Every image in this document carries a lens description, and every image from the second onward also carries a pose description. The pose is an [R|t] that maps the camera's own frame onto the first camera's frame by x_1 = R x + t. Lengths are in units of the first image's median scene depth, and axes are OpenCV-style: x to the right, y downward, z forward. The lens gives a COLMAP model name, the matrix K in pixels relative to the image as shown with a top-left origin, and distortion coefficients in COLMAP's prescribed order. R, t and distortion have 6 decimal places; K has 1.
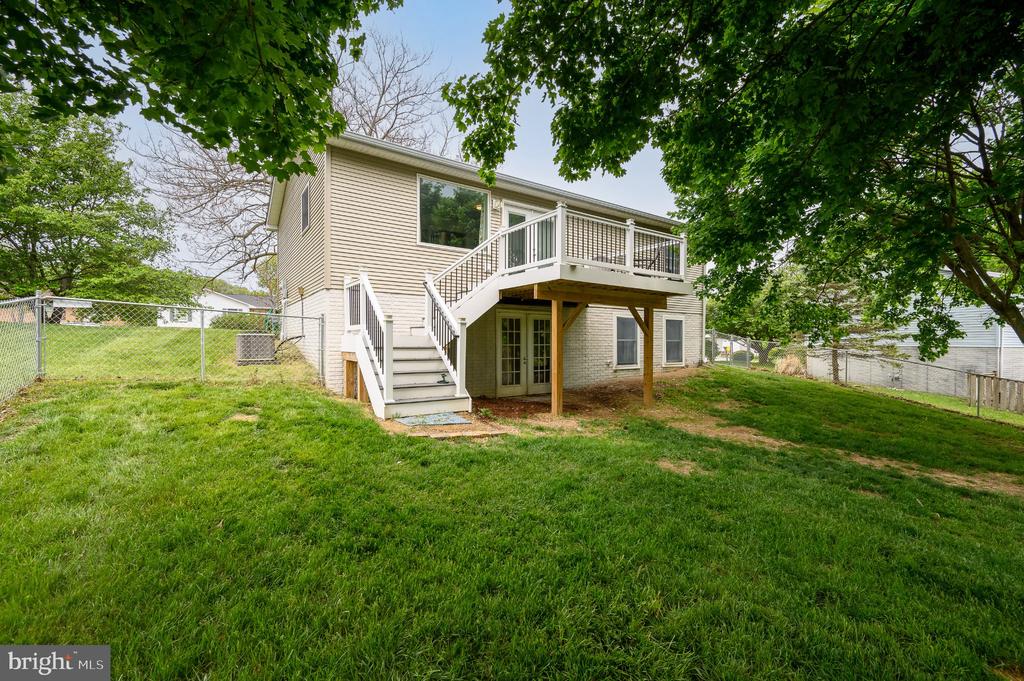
lens RADIAL K [[443.5, 0, 512.6], [0, 443.5, 344.3], [0, 0, 1]] dist [-0.004346, -0.000692]
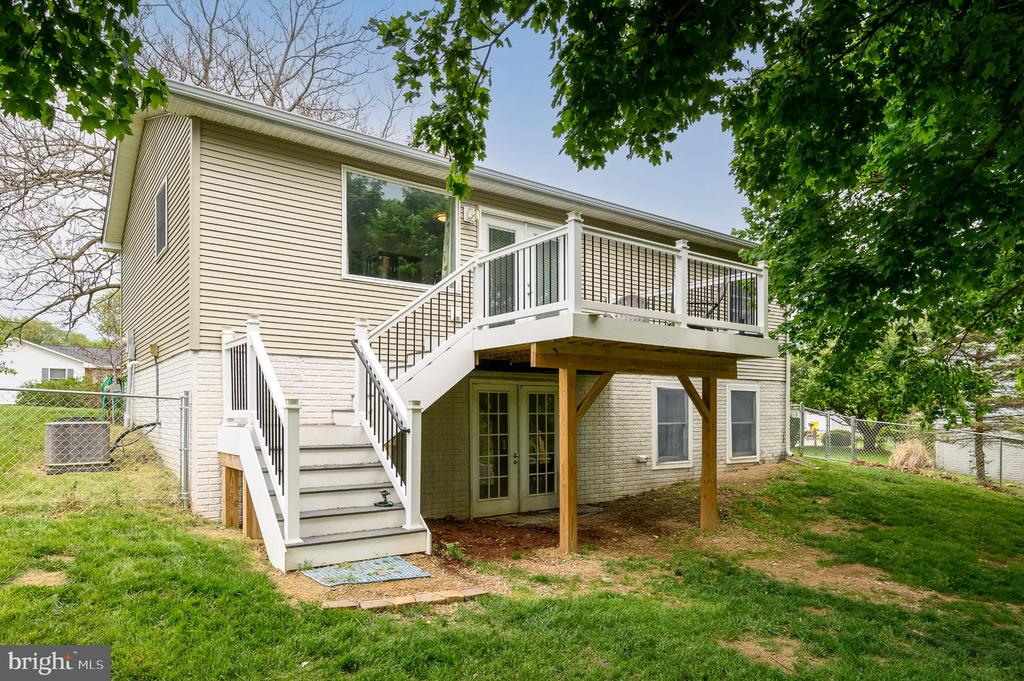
lens RADIAL K [[530.1, 0, 509.3], [0, 530.1, 339.1], [0, 0, 1]] dist [-0.013930, 0.006017]
pose [[0.998997, -0.005600, 0.044436, -0.014599], [0.006501, 0.999775, -0.020173, -0.124985], [-0.044313, 0.020442, 0.998809, 0.252734]]
